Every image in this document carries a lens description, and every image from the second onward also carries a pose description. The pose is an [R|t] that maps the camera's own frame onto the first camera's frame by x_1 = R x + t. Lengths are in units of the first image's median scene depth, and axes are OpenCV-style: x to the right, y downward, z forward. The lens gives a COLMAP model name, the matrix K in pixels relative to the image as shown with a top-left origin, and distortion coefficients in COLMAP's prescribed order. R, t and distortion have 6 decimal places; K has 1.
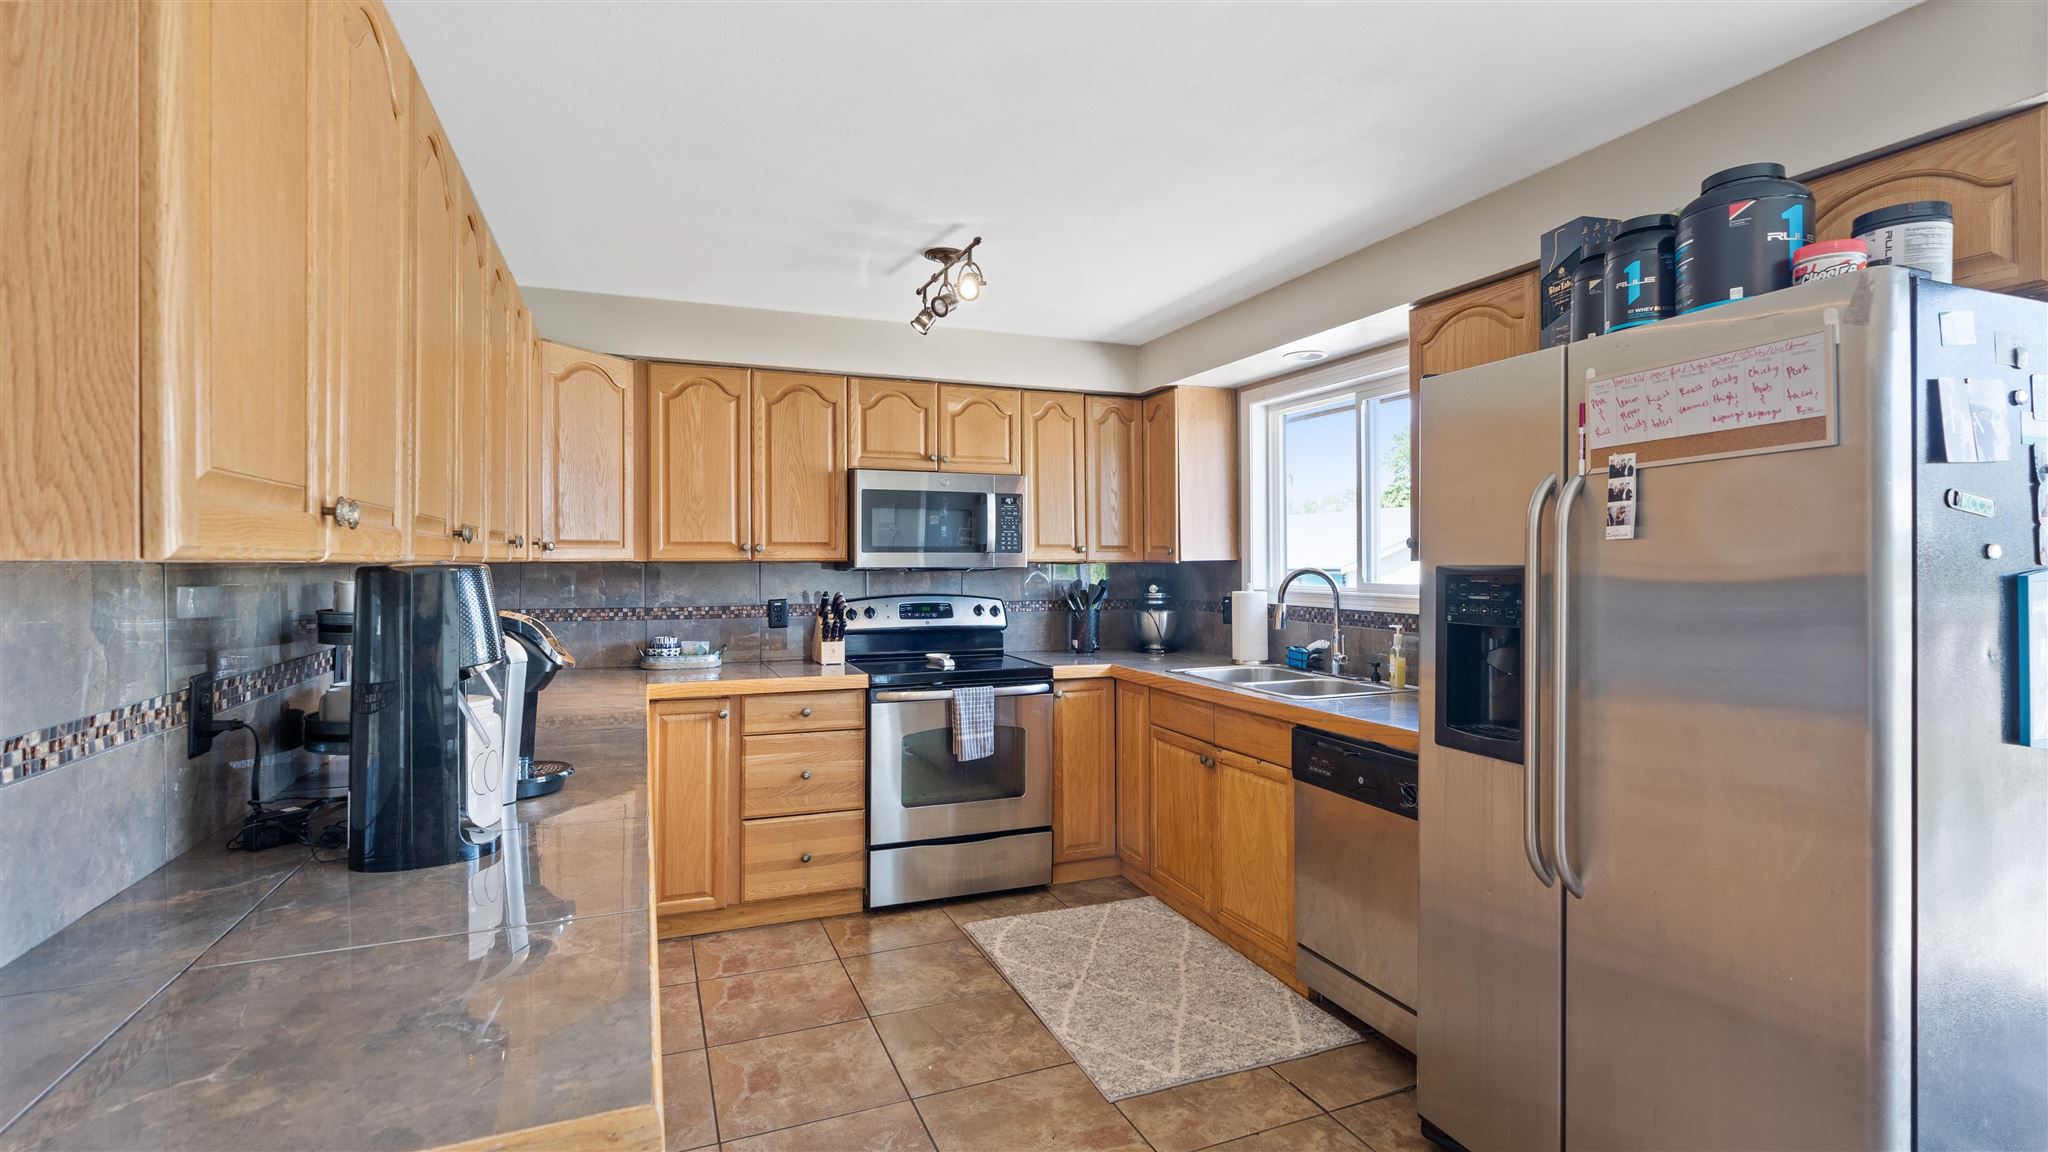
lens RADIAL K [[940.4, 0, 1036.0], [0, 940.4, 560.3], [0, 0, 1]] dist [-0.012215, 0.001032]
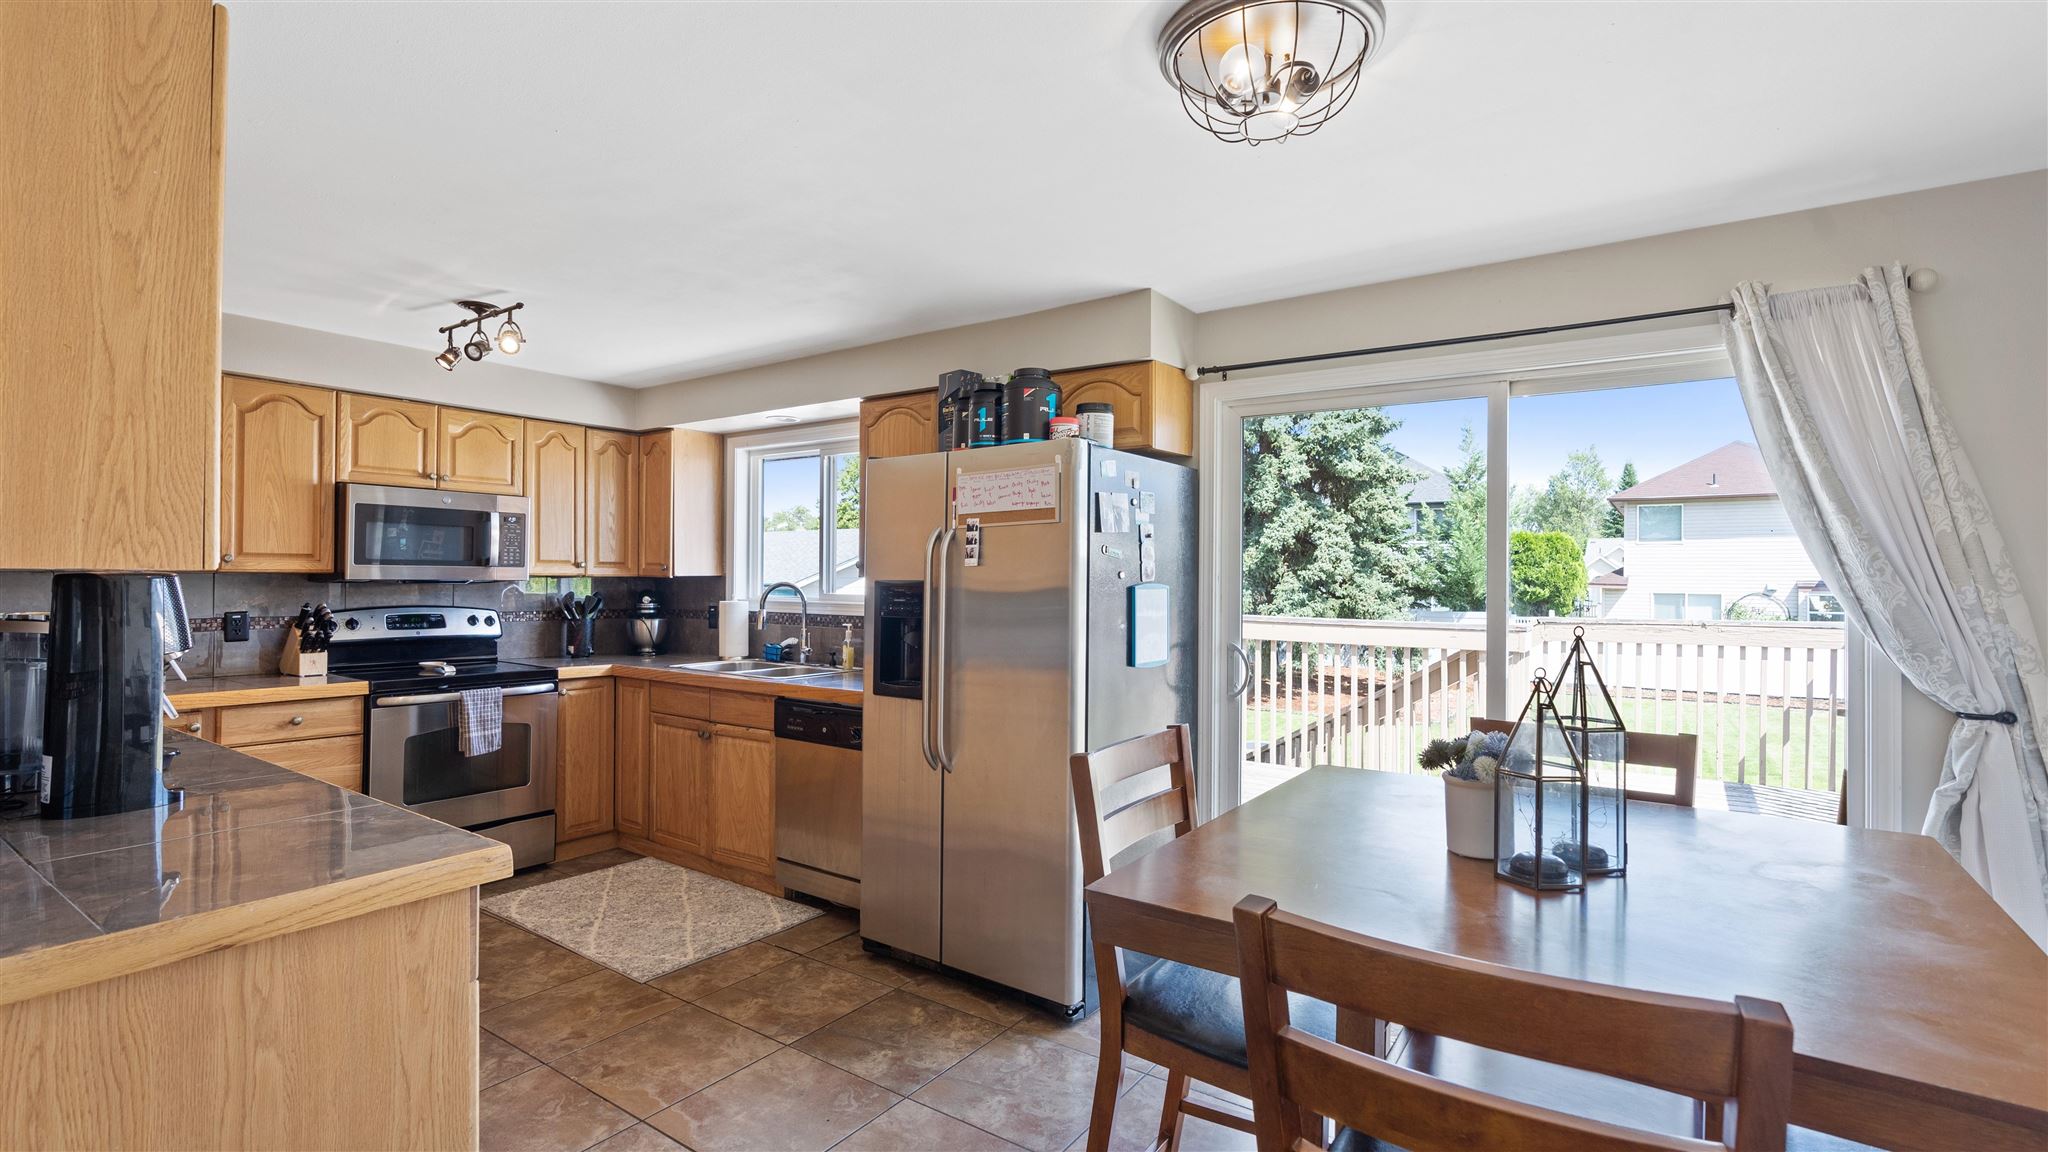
lens RADIAL K [[940.4, 0, 1036.0], [0, 940.4, 560.3], [0, 0, 1]] dist [-0.012215, 0.001032]
pose [[0.841413, 0.018155, 0.540087, -0.134216], [-0.008893, 0.999765, -0.019752, 0.000551], [-0.540319, 0.011816, 0.841377, -0.320112]]
